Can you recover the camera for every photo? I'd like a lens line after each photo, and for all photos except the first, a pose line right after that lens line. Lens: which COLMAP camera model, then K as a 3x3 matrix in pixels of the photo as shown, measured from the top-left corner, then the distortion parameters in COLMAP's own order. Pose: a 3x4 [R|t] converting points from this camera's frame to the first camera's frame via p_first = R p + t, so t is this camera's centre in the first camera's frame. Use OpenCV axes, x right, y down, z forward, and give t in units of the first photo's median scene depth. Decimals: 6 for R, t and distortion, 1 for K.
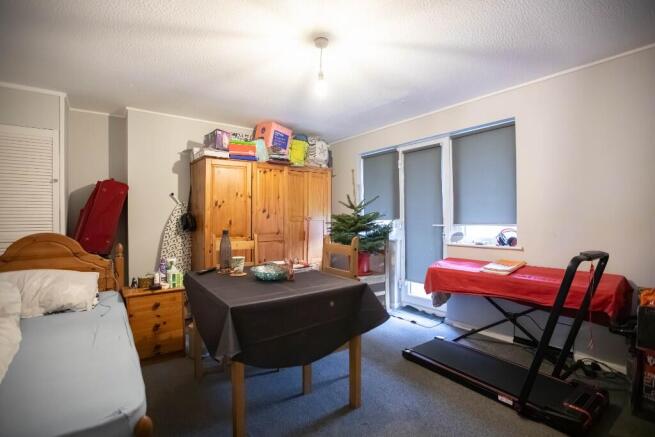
lens RADIAL K [[306.4, 0, 327.5], [0, 306.4, 218.5], [0, 0, 1]] dist [-0.051350, 0.020307]
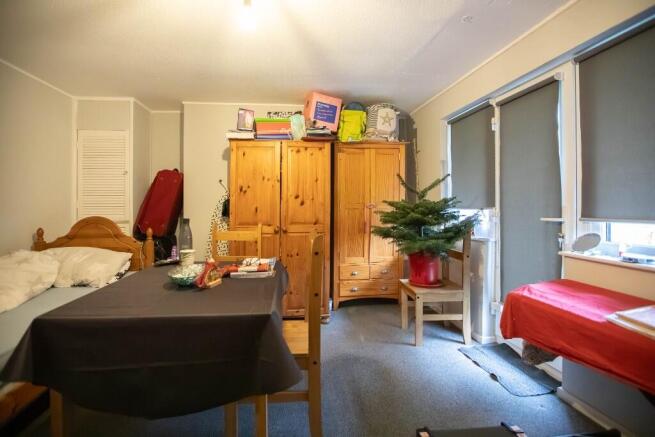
lens RADIAL K [[305.2, 0, 312.3], [0, 305.2, 205.8], [0, 0, 1]] dist [-0.051684, 0.018779]
pose [[0.856080, 0.007479, -0.516790, 0.266145], [-0.007560, 0.999970, 0.001949, -0.001404], [0.516789, 0.002239, 0.856110, 0.283705]]
